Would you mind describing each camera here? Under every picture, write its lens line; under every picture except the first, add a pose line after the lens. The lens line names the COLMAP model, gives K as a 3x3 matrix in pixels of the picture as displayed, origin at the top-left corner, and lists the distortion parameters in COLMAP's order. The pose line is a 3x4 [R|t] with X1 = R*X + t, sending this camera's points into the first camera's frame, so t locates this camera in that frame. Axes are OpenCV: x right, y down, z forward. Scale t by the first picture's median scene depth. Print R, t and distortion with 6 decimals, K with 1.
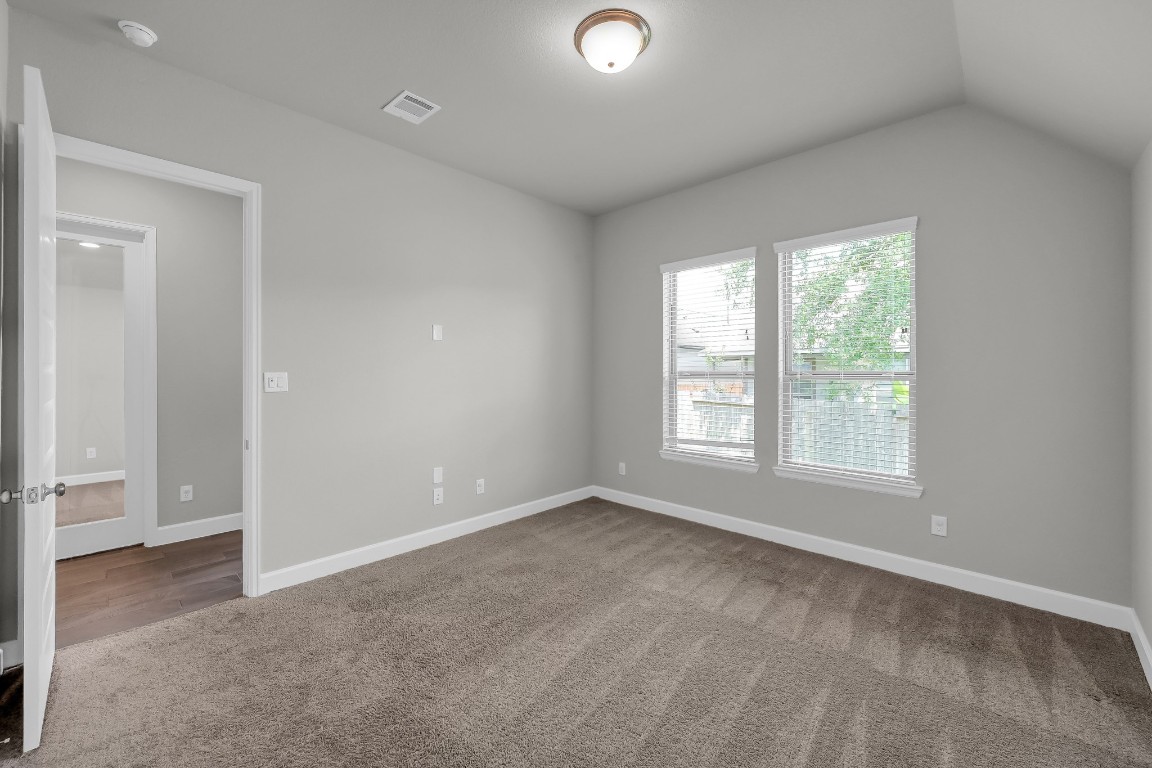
lens RADIAL K [[456.4, 0, 576.2], [0, 456.4, 376.8], [0, 0, 1]] dist [0.001916, 0.001237]
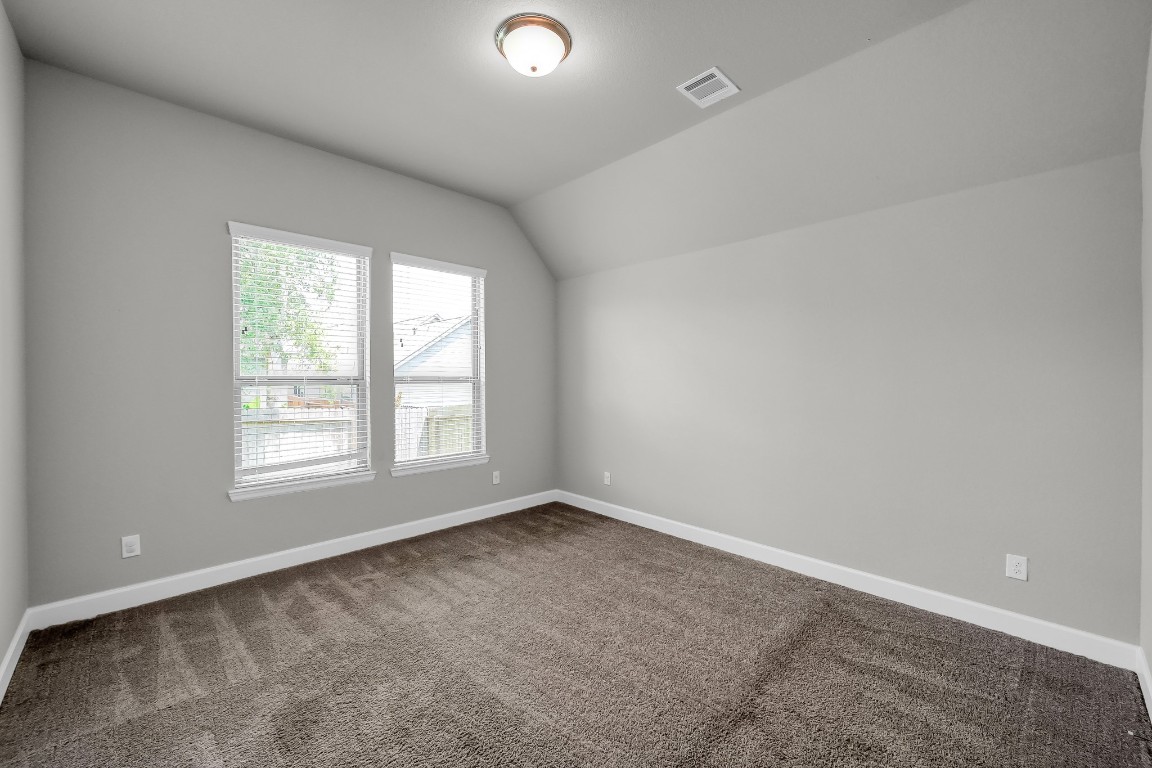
lens RADIAL K [[456.4, 0, 575.9], [0, 456.4, 382.0], [0, 0, 1]] dist [0.001916, 0.001237]
pose [[0.043496, -0.010676, 0.998997, -0.587066], [0.008006, 0.999915, 0.010337, -0.006347], [-0.999022, 0.007548, 0.043578, 0.547634]]
